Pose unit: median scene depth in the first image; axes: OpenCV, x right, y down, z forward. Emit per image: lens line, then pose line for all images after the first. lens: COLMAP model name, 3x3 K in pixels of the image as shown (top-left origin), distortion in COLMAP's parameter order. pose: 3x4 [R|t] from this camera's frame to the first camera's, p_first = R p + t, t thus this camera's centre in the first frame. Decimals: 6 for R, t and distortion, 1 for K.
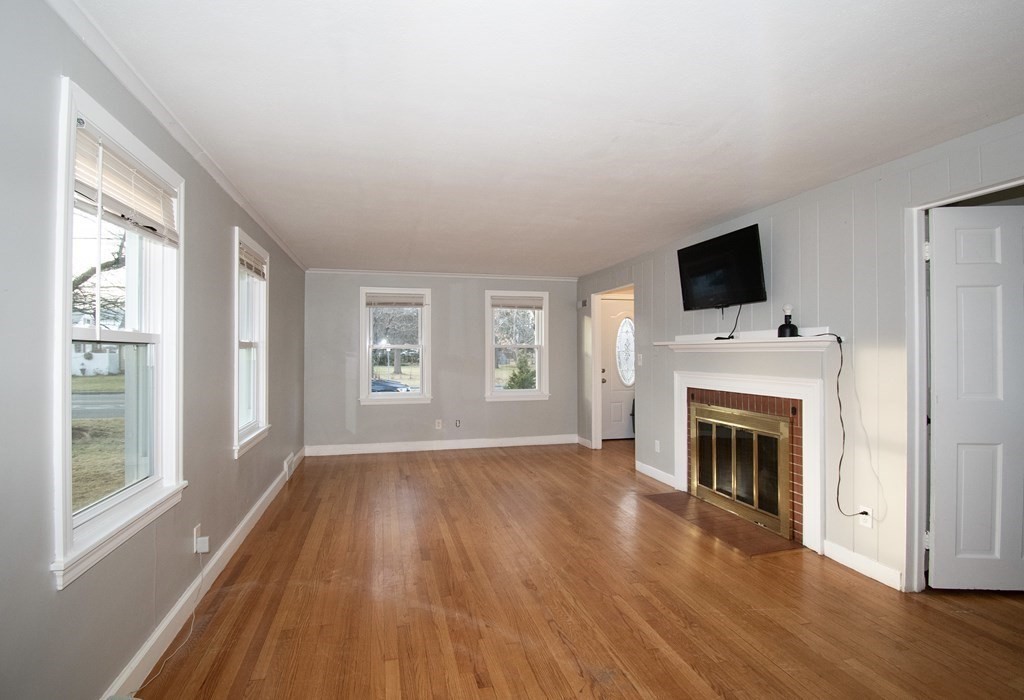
lens RADIAL K [[475.0, 0, 512.0], [0, 475.0, 350.0], [0, 0, 1]] dist [-0.000089, -0.000036]
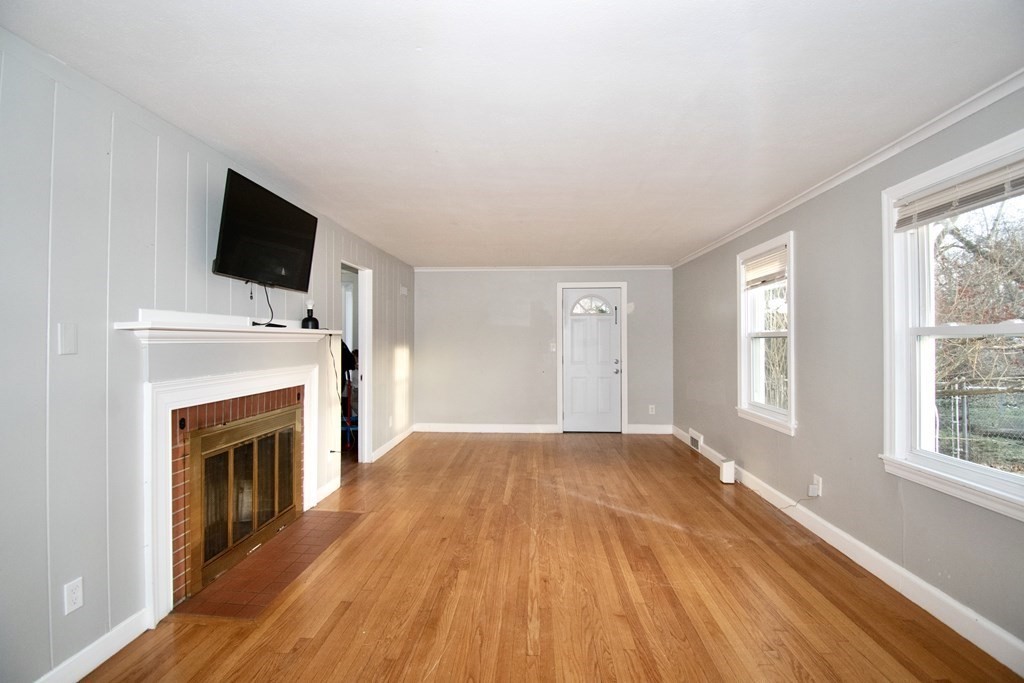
lens RADIAL K [[443.8, 0, 512.0], [0, 443.8, 341.5], [0, 0, 1]] dist [0.000712, -0.000029]
pose [[-0.946851, 0.000972, 0.321670, -0.199133], [0.000063, 0.999996, -0.002838, 0.005022], [-0.321672, -0.002667, -0.946847, 1.829263]]
